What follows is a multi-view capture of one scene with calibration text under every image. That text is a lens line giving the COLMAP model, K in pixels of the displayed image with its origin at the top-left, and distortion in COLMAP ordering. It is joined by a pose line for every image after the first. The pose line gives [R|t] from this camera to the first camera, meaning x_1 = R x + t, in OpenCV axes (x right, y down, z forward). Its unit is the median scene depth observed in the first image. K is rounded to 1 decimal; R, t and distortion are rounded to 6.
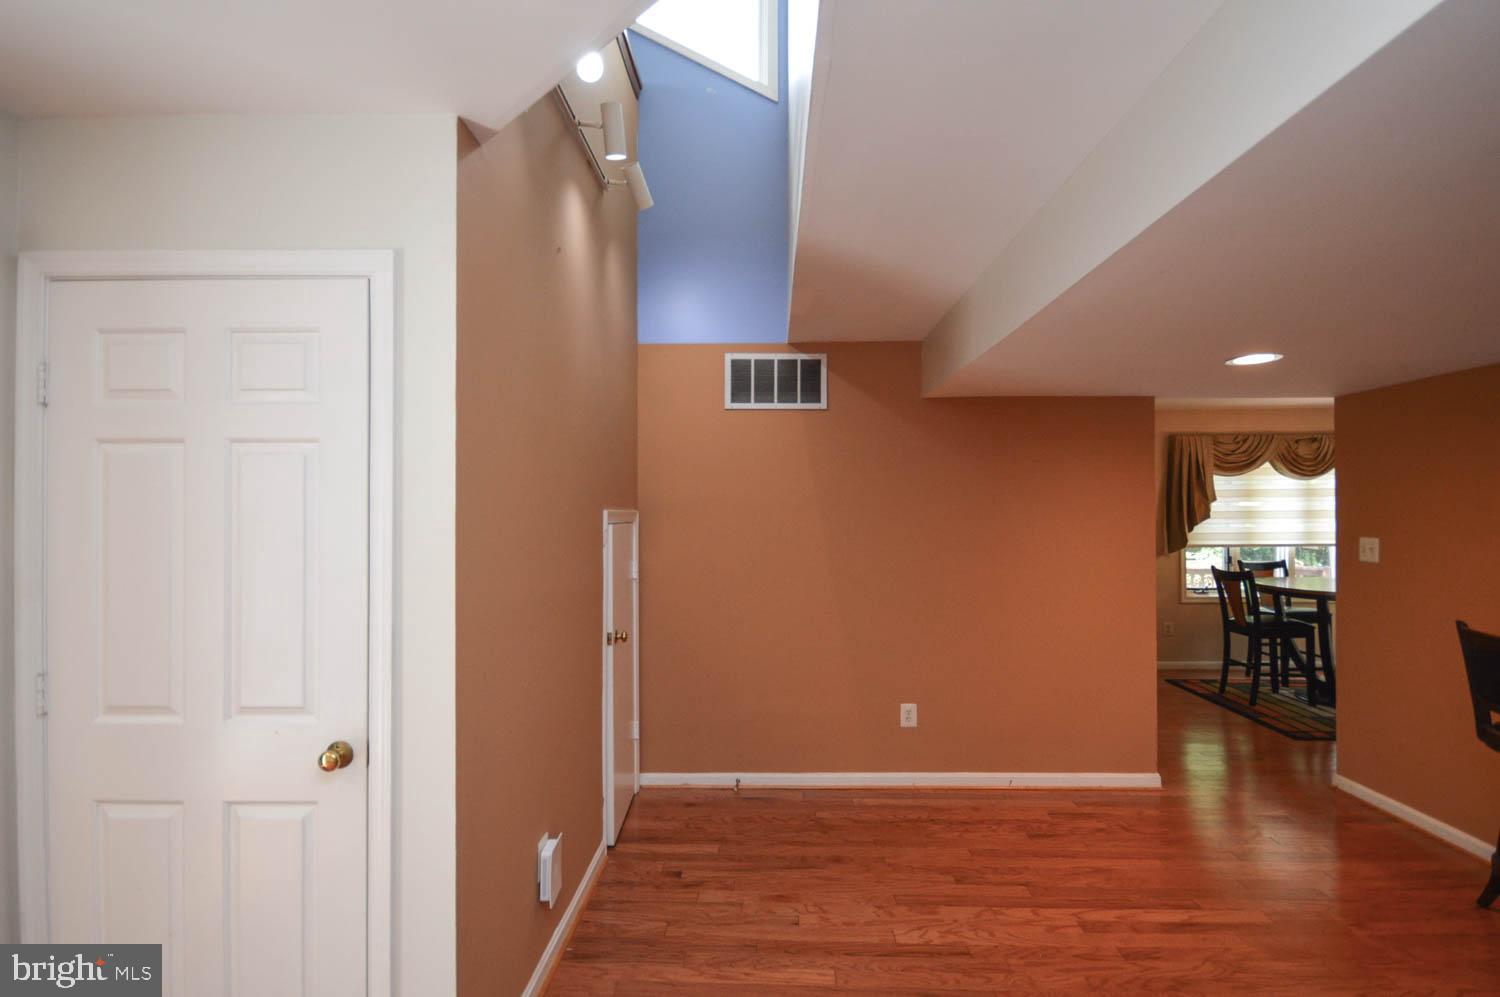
lens RADIAL K [[694.9, 0, 737.3], [0, 694.9, 510.5], [0, 0, 1]] dist [-0.000848, -0.003366]
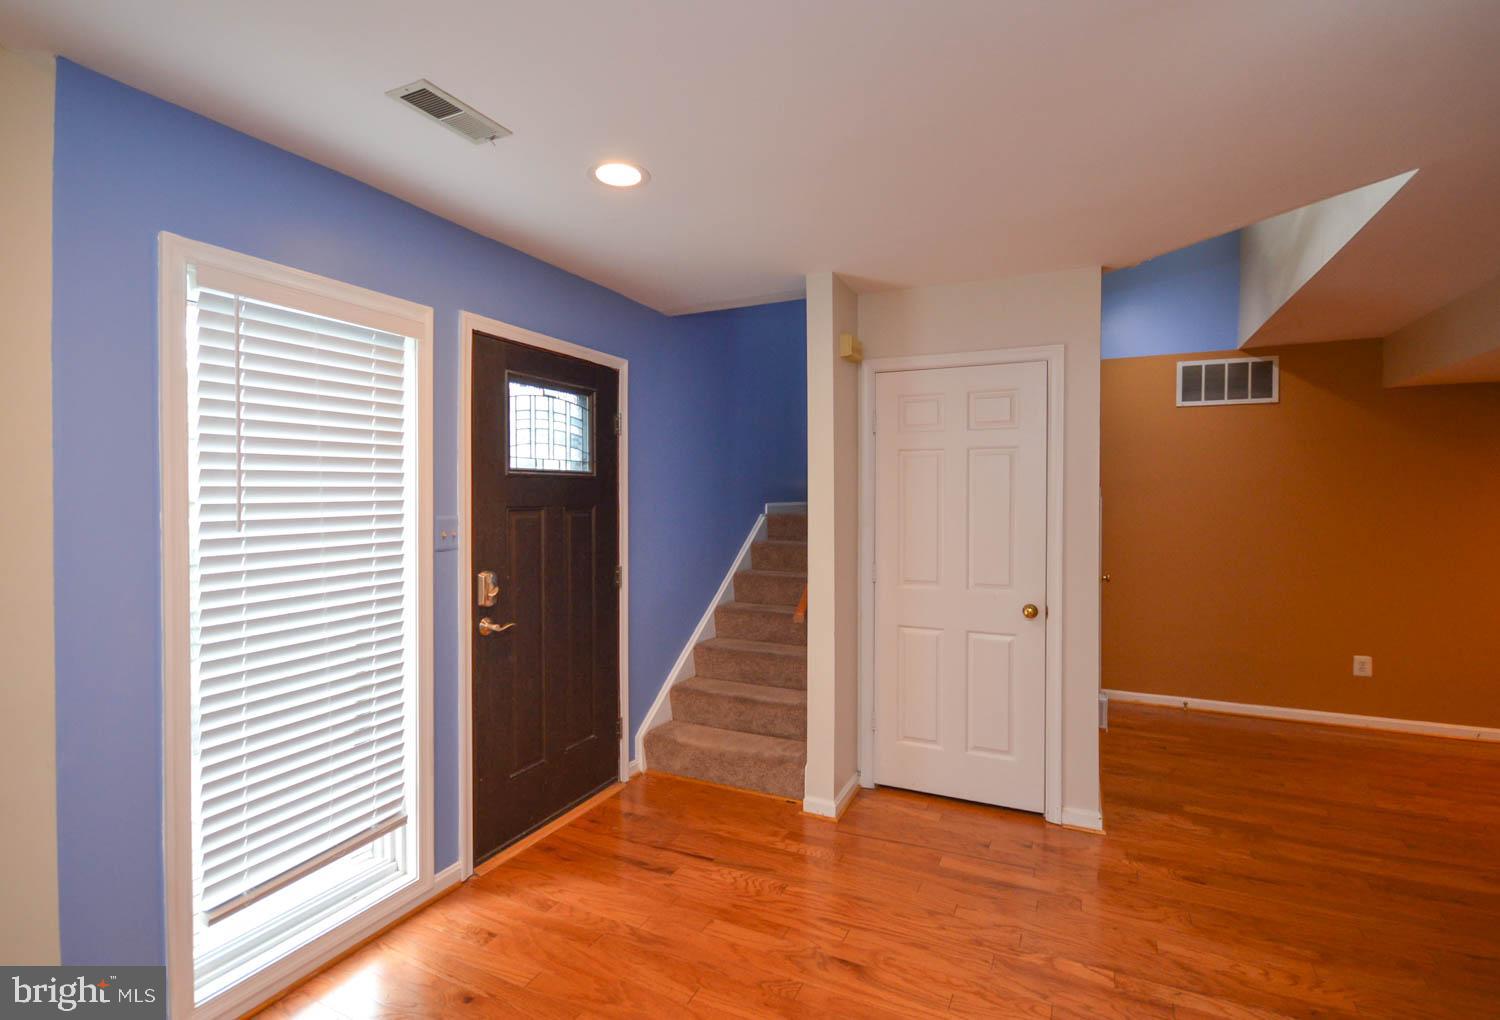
lens RADIAL K [[676.2, 0, 751.7], [0, 676.2, 512.2], [0, 0, 1]] dist [0.004851, 0.000298]
pose [[0.912692, 0.009290, -0.408543, -0.224389], [0.000078, 0.999738, 0.022907, 0.015514], [0.408649, -0.020939, 0.912452, -0.442188]]
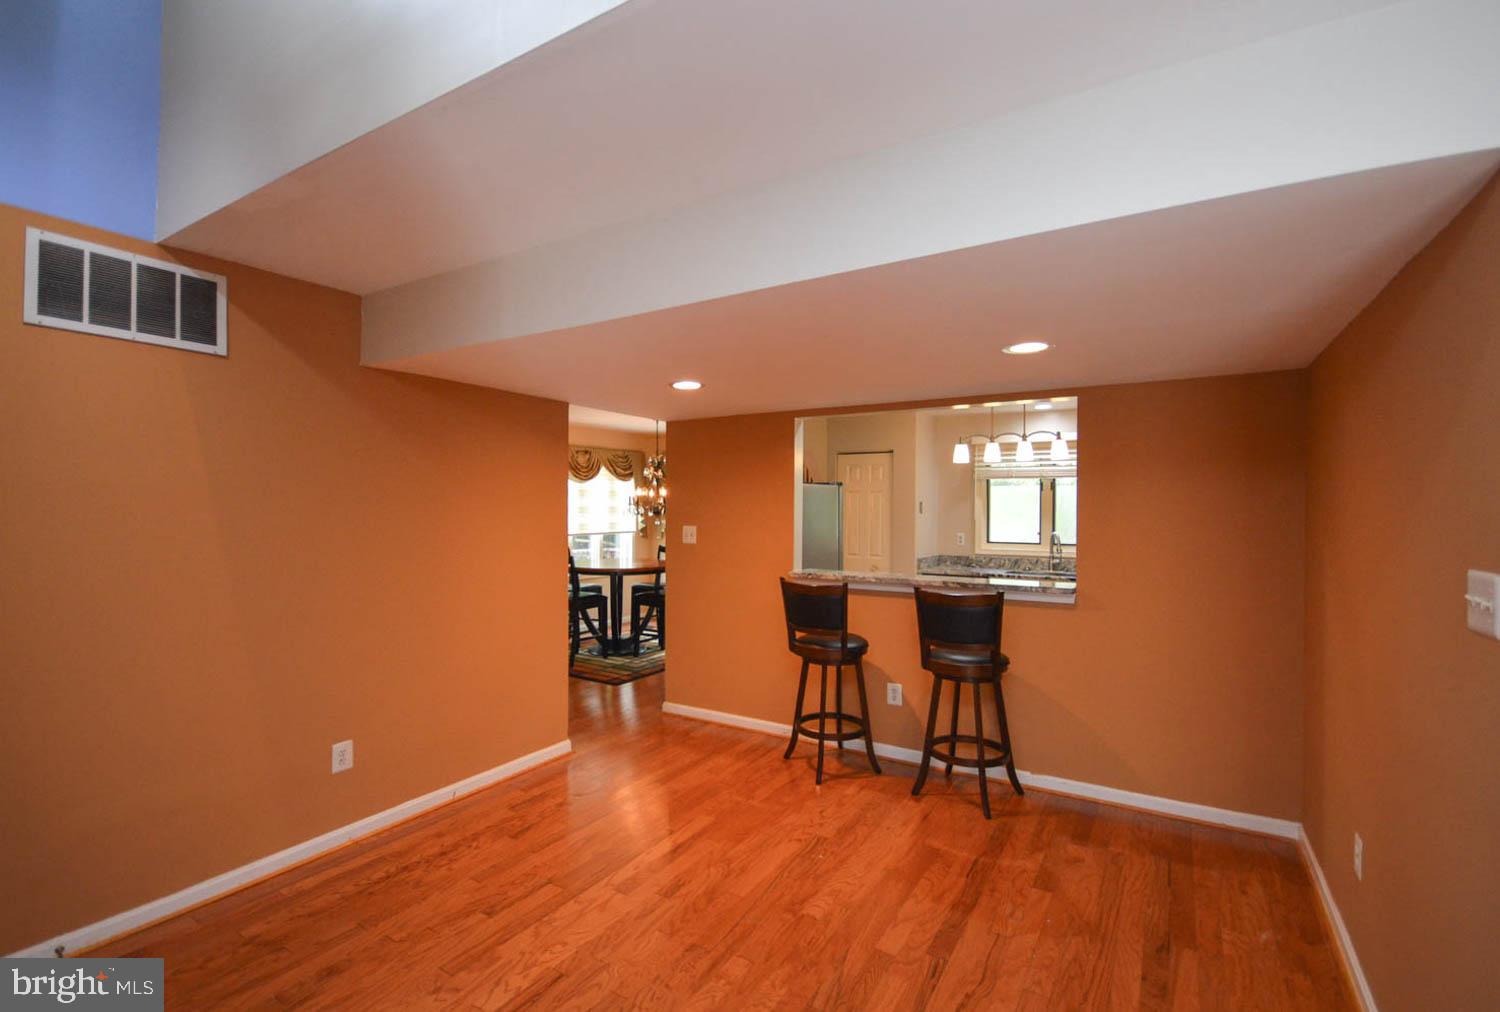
lens RADIAL K [[684.7, 0, 744.1], [0, 684.7, 510.3], [0, 0, 1]] dist [-0.007472, -0.004126]
pose [[0.492132, 0.002342, 0.870517, -0.219614], [-0.005321, 0.999986, 0.000318, 0.006940], [-0.870504, -0.004788, 0.492138, 0.213954]]
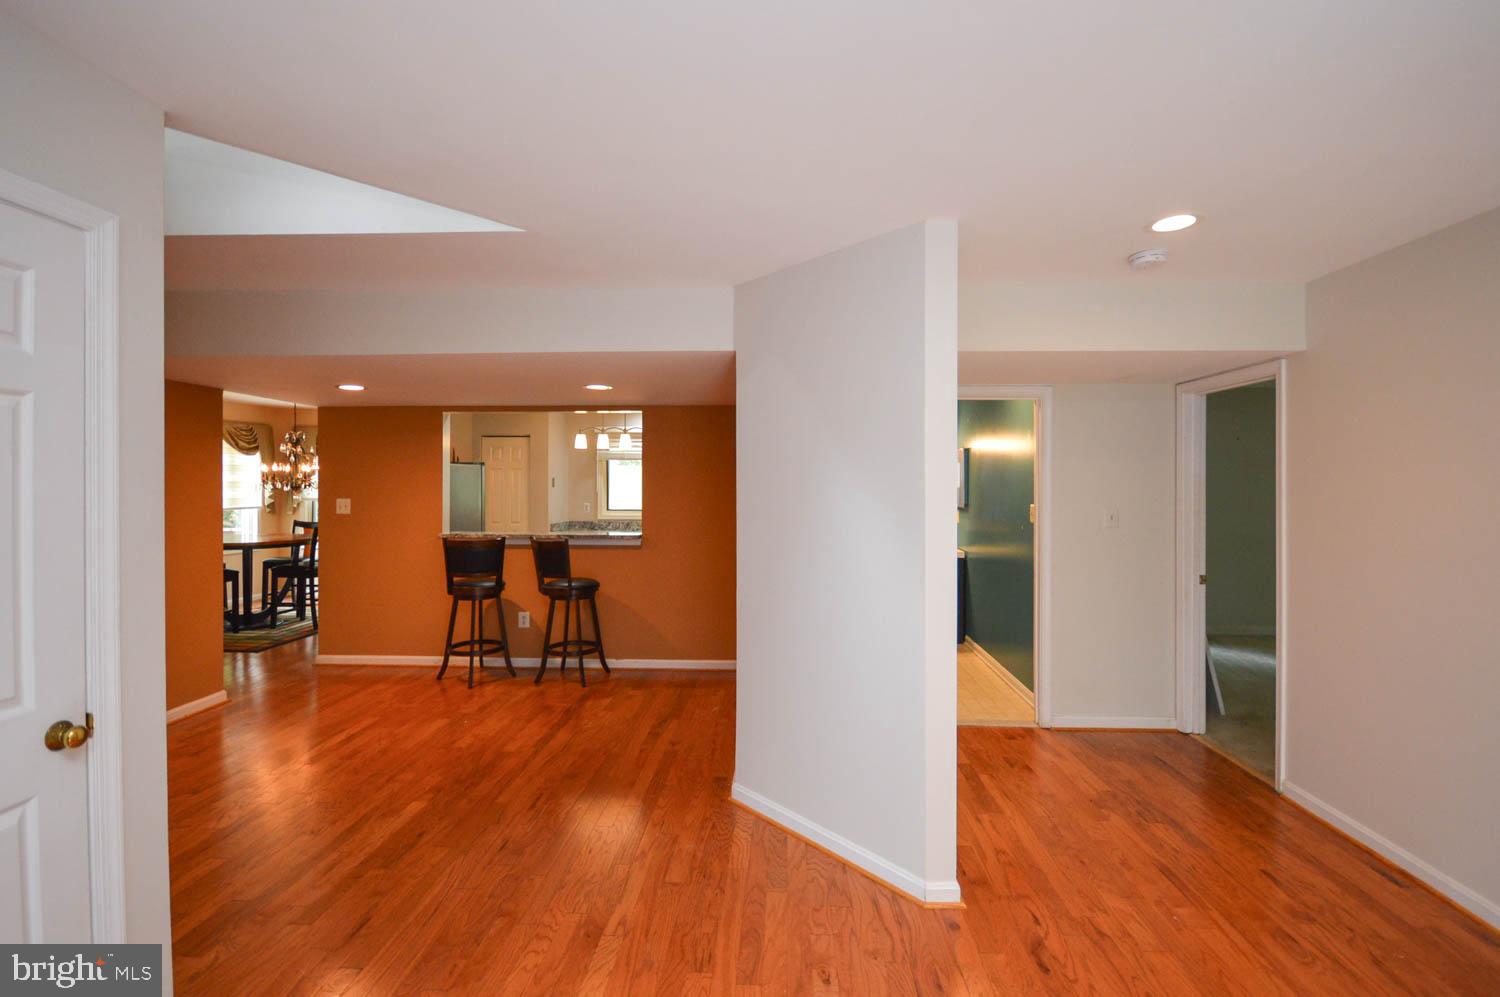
lens RADIAL K [[694.9, 0, 753.5], [0, 694.9, 491.5], [0, 0, 1]] dist [-0.000848, -0.003366]
pose [[0.014914, -0.008404, 0.999853, -0.642029], [-0.003998, 0.999956, 0.008465, 0.005026], [-0.999881, -0.004124, 0.014880, 0.025153]]
